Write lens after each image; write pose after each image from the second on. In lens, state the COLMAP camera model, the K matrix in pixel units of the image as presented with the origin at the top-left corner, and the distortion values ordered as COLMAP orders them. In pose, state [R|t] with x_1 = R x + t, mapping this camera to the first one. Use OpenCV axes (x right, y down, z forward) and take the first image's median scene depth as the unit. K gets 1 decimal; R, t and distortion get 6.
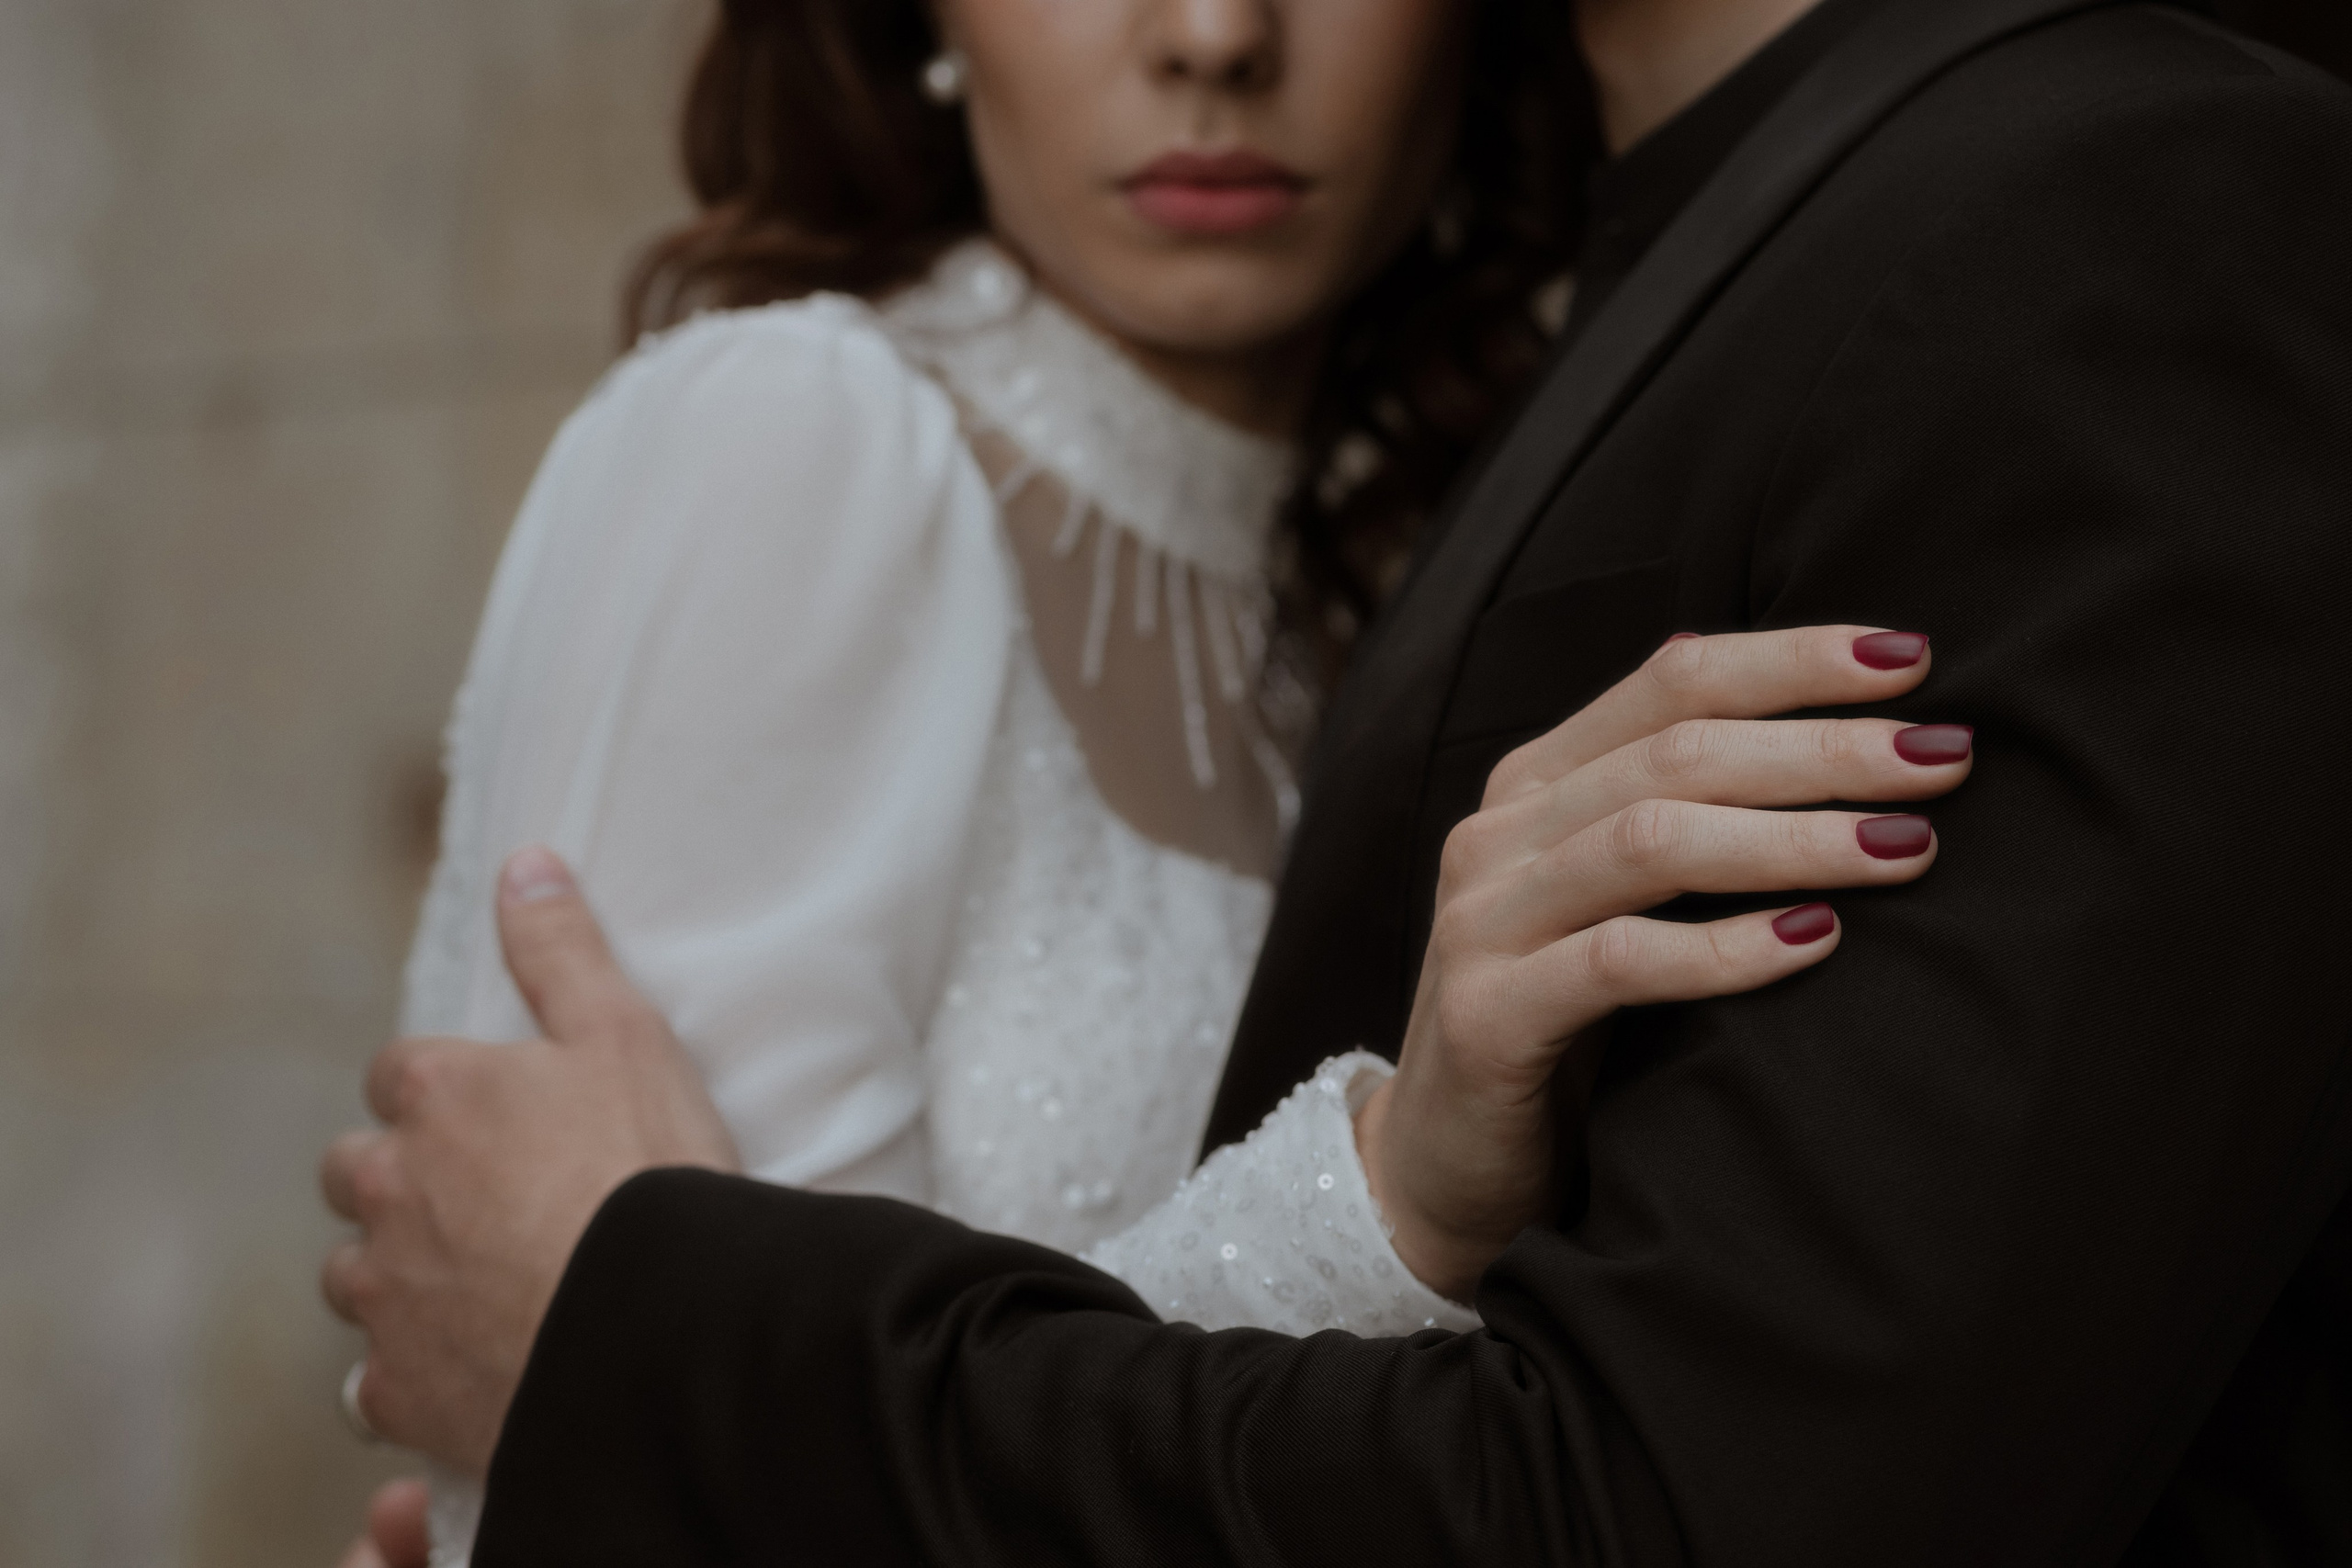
lens RADIAL K [[5434.9, 0, 1176.0], [0, 5434.9, 784.0], [0, 0, 1]] dist [0.020978, -3.328496]
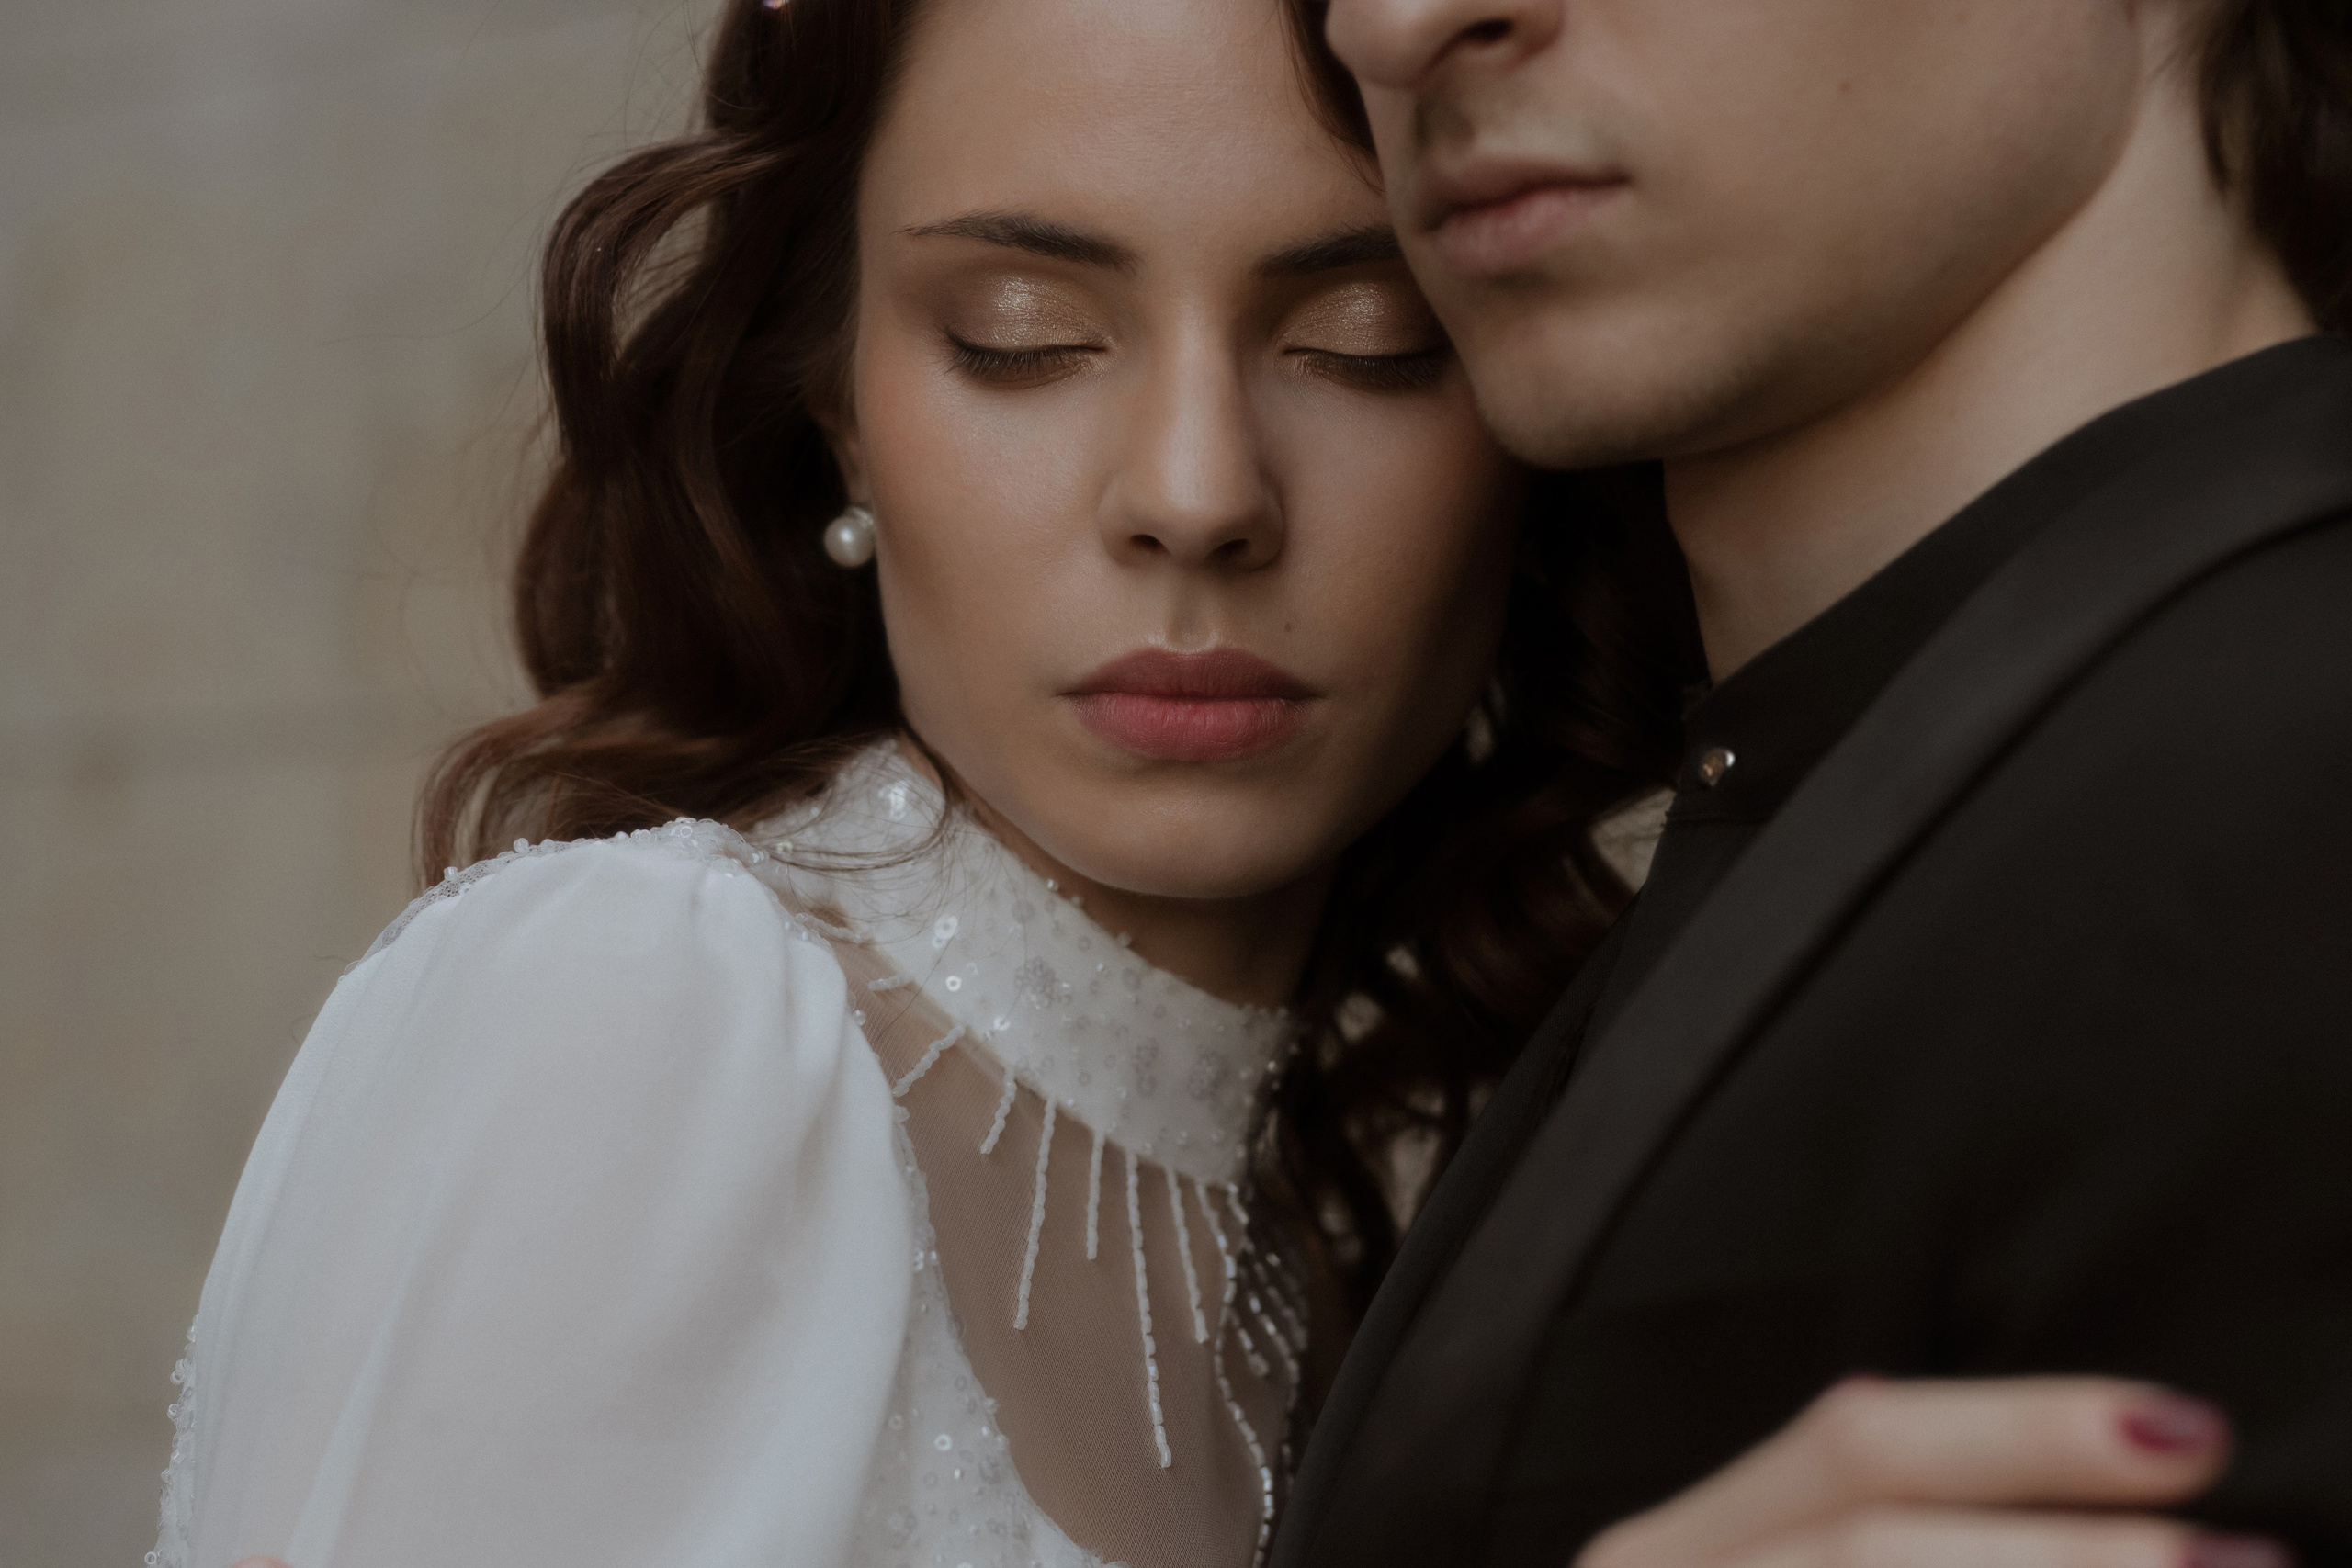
lens RADIAL K [[5434.9, 0, 1176.0], [0, 5434.9, 784.0], [0, 0, 1]] dist [0.020978, -3.328496]
pose [[0.999715, 0.019521, 0.013753, -0.005422], [-0.018516, 0.997393, -0.069745, -0.042544], [-0.015078, 0.069471, 0.997470, 0.226787]]
